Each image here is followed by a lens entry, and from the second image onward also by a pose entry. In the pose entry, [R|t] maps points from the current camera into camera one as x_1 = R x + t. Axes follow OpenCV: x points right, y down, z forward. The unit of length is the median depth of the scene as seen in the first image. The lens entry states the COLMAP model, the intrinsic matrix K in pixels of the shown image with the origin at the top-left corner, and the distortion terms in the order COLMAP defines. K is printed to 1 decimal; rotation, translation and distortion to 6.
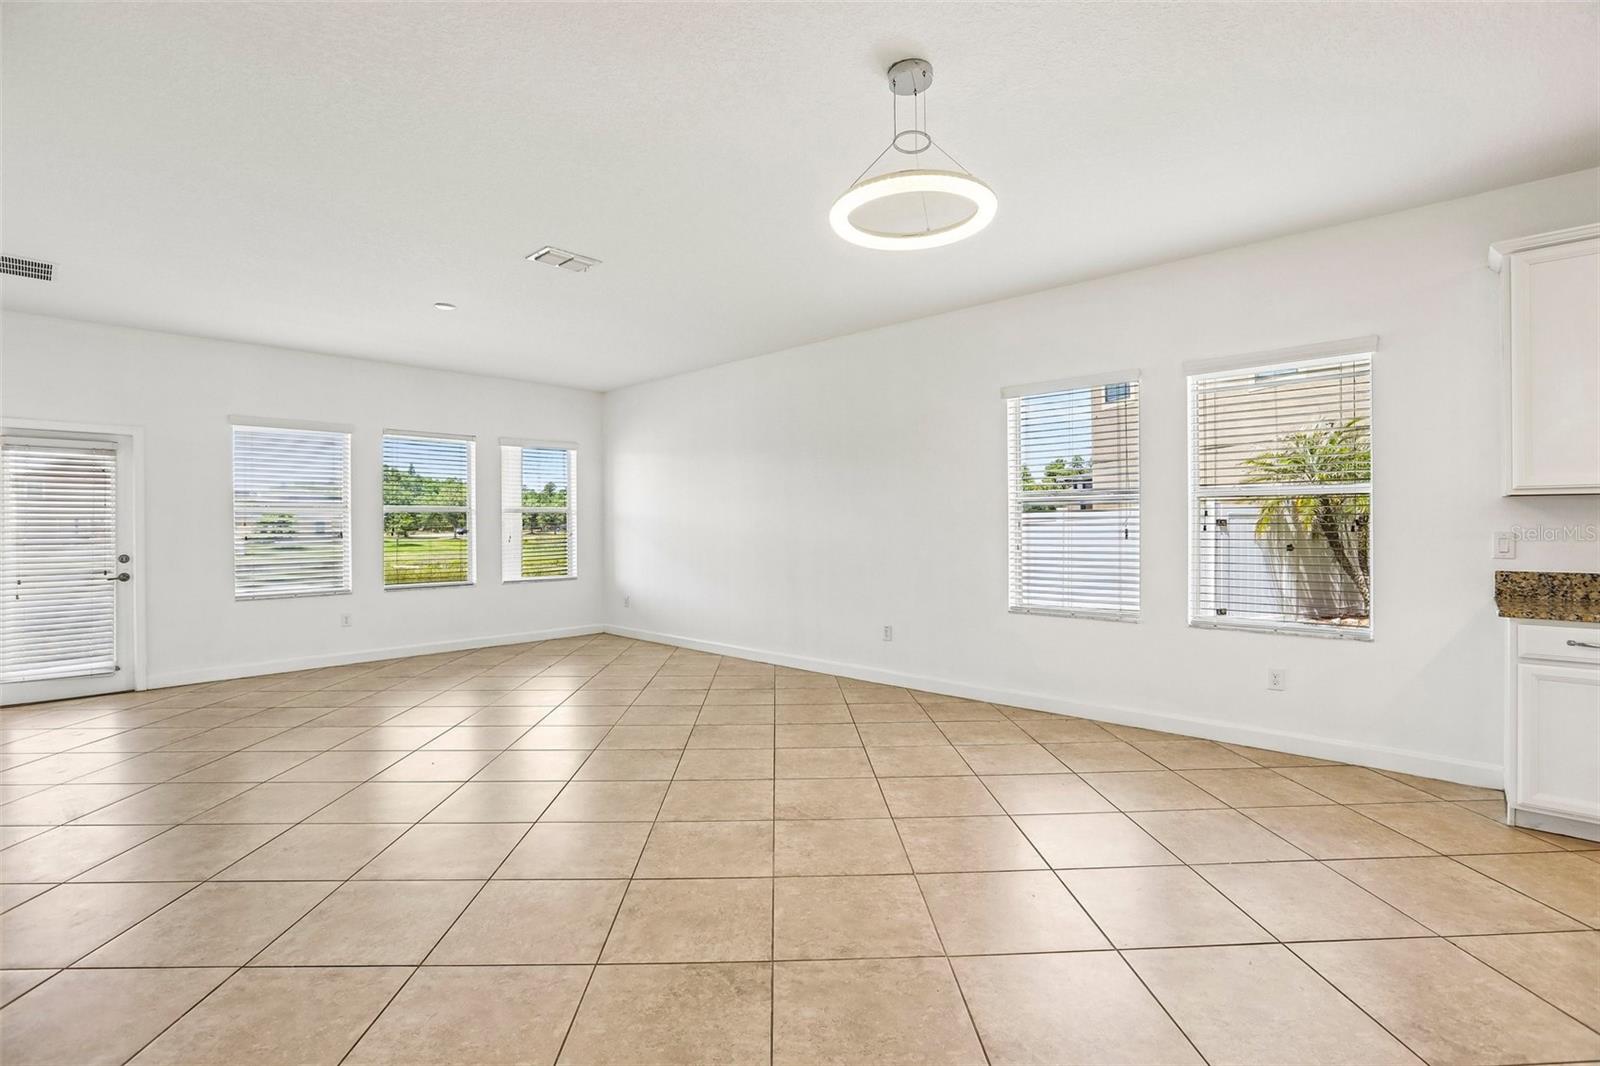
lens RADIAL K [[726.7, 0, 792.4], [0, 726.7, 526.5], [0, 0, 1]] dist [-0.039044, 0.008669]
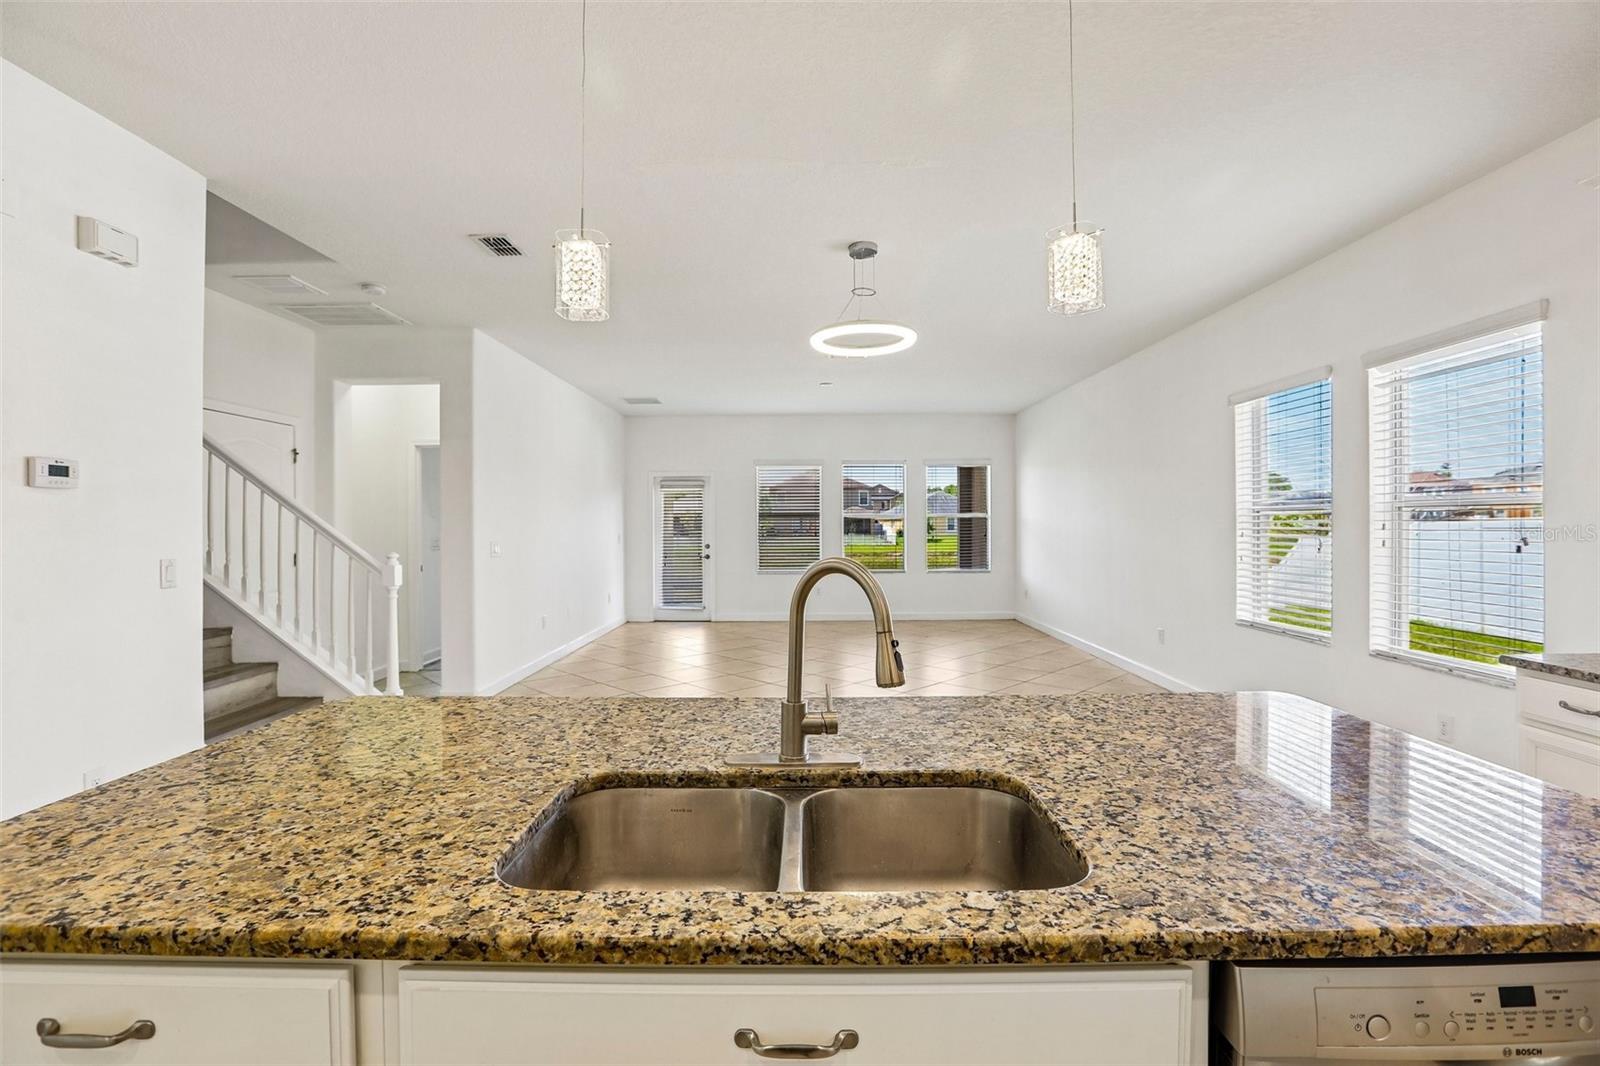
lens RADIAL K [[726.7, 0, 806.5], [0, 726.7, 520.2], [0, 0, 1]] dist [-0.039044, 0.008669]
pose [[0.683898, 0.001307, -0.729577, 0.555236], [-0.003265, 0.999994, -0.001270, -0.017674], [0.729571, 0.003251, 0.683898, -0.069457]]
